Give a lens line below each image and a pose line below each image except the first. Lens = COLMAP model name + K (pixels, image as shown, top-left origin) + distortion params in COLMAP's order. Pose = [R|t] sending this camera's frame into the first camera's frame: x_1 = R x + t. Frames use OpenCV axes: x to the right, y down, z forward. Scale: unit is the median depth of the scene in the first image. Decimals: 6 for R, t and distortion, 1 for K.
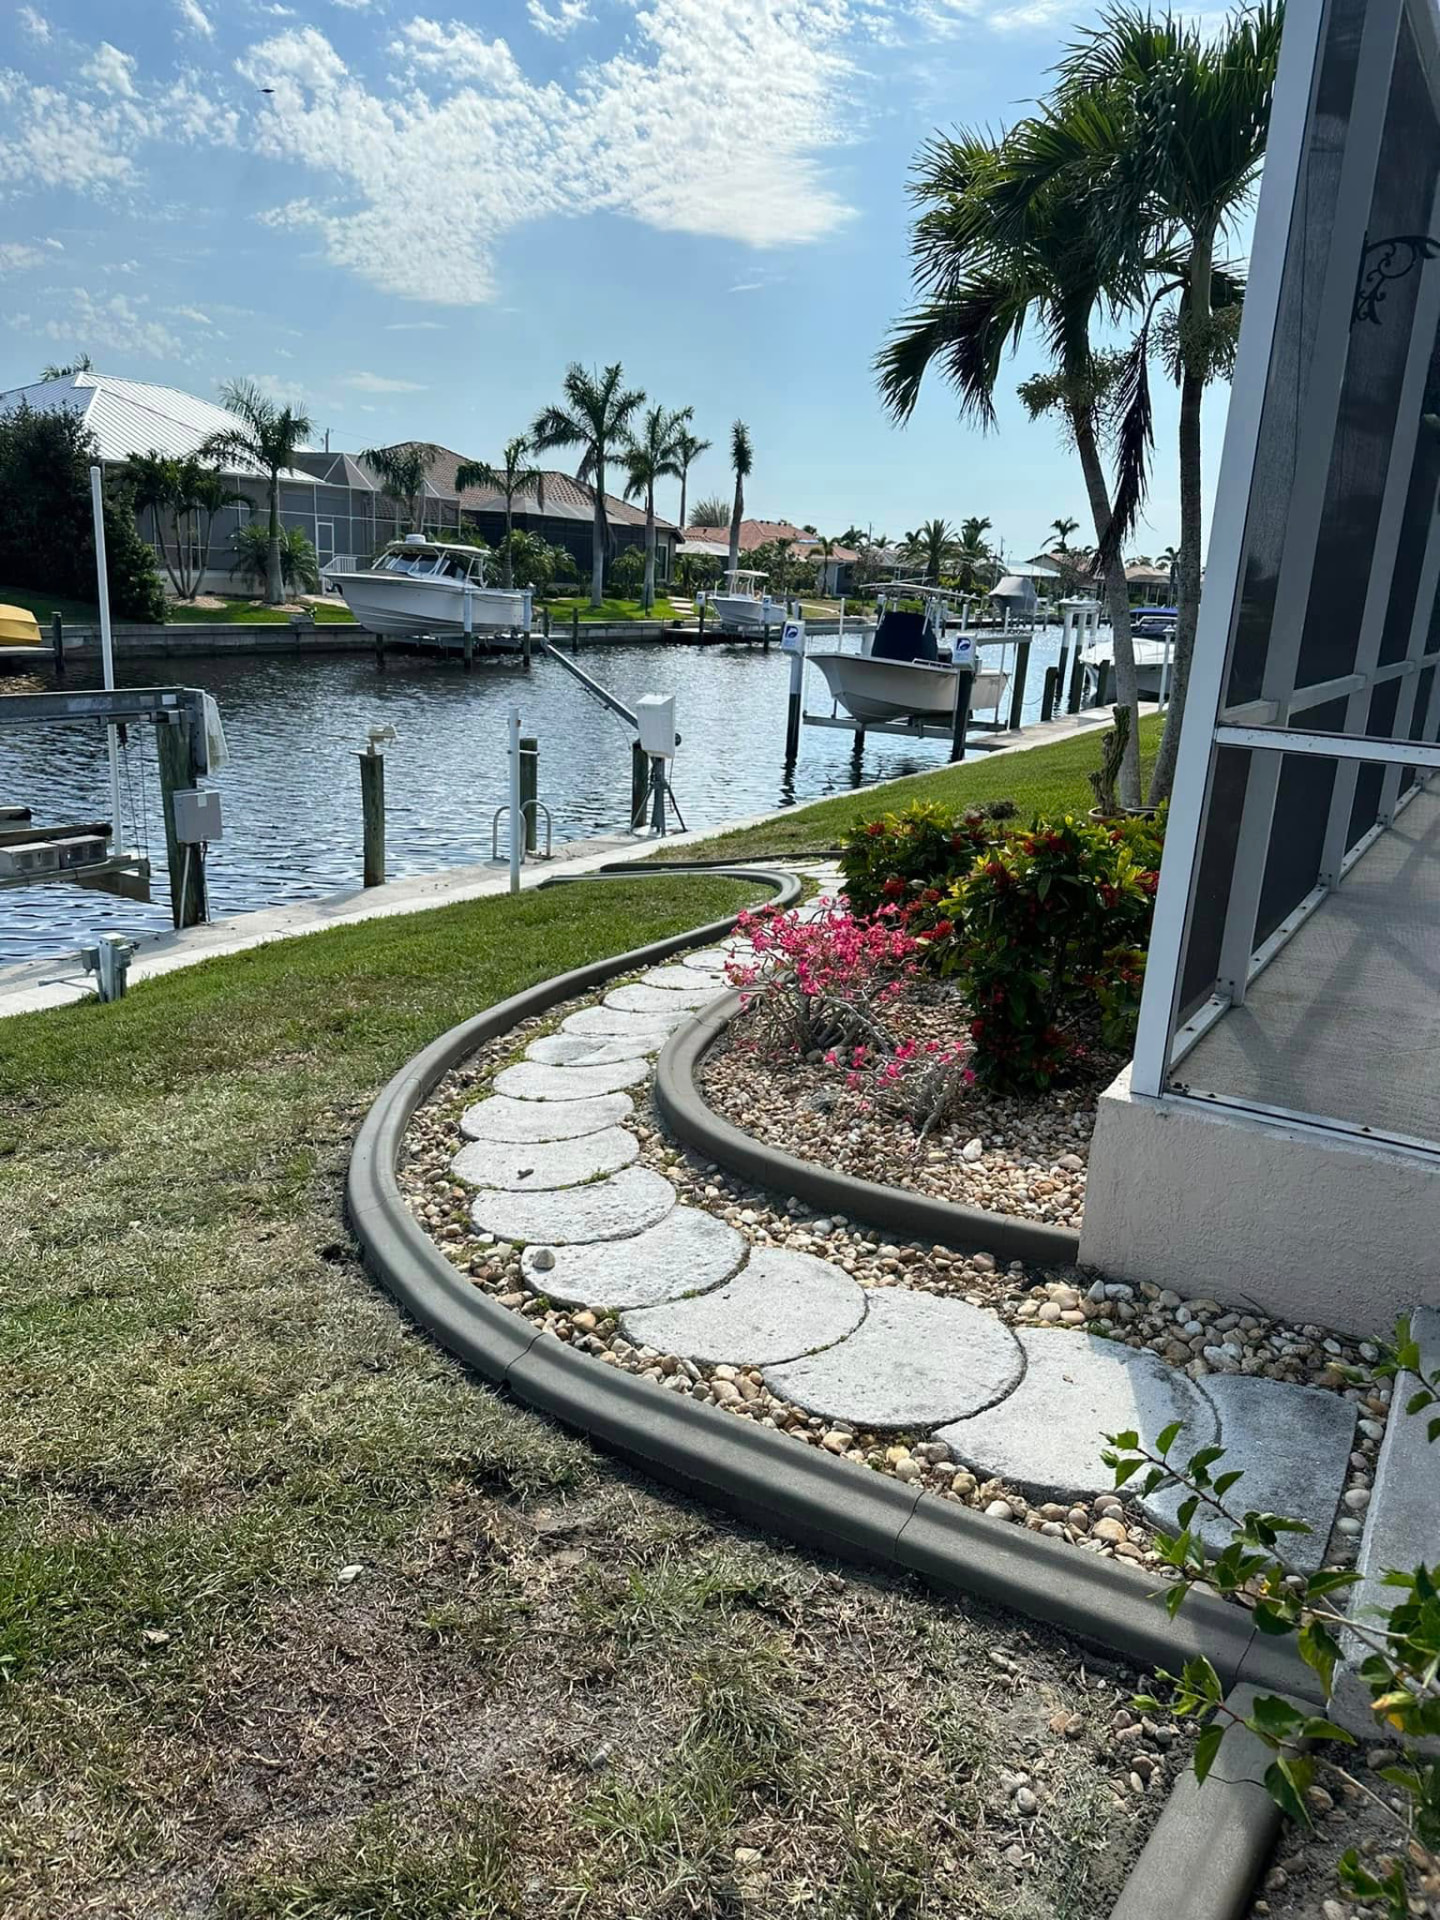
lens RADIAL K [[1421.0, 0, 720.0], [0, 1421.0, 960.0], [0, 0, 1]] dist [0.071750, -0.000651]
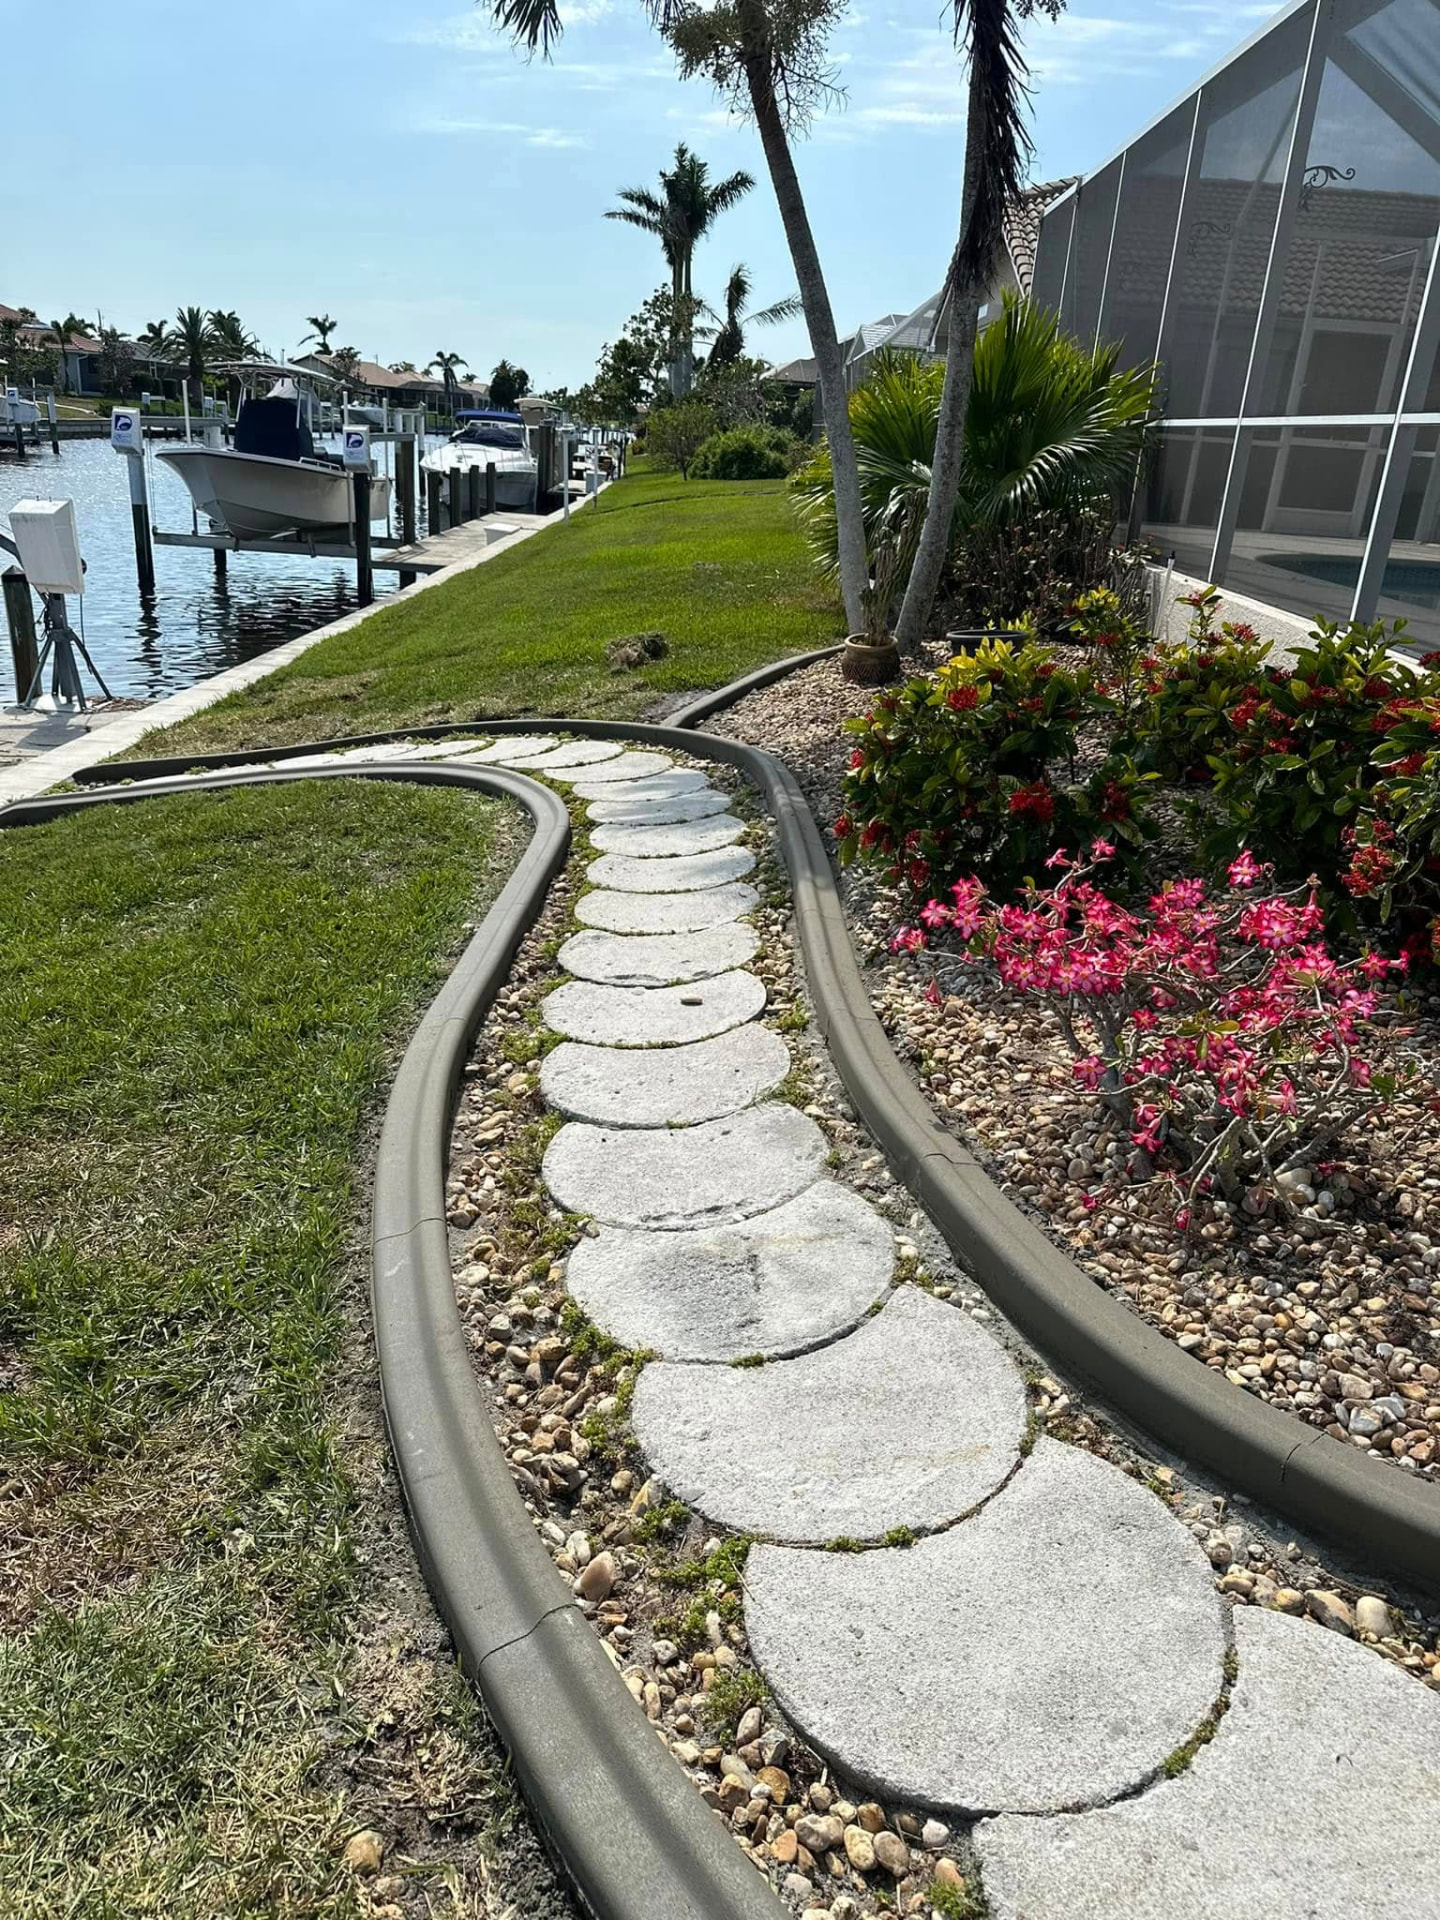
lens RADIAL K [[1397.9, 0, 720.2], [0, 1397.9, 981.5], [0, 0, 1]] dist [0.032026, -0.060473]
pose [[0.875749, -0.167927, 0.452619, -0.061440], [0.103921, 0.981147, 0.162946, -0.021343], [-0.471449, -0.095663, 0.876689, 0.143754]]
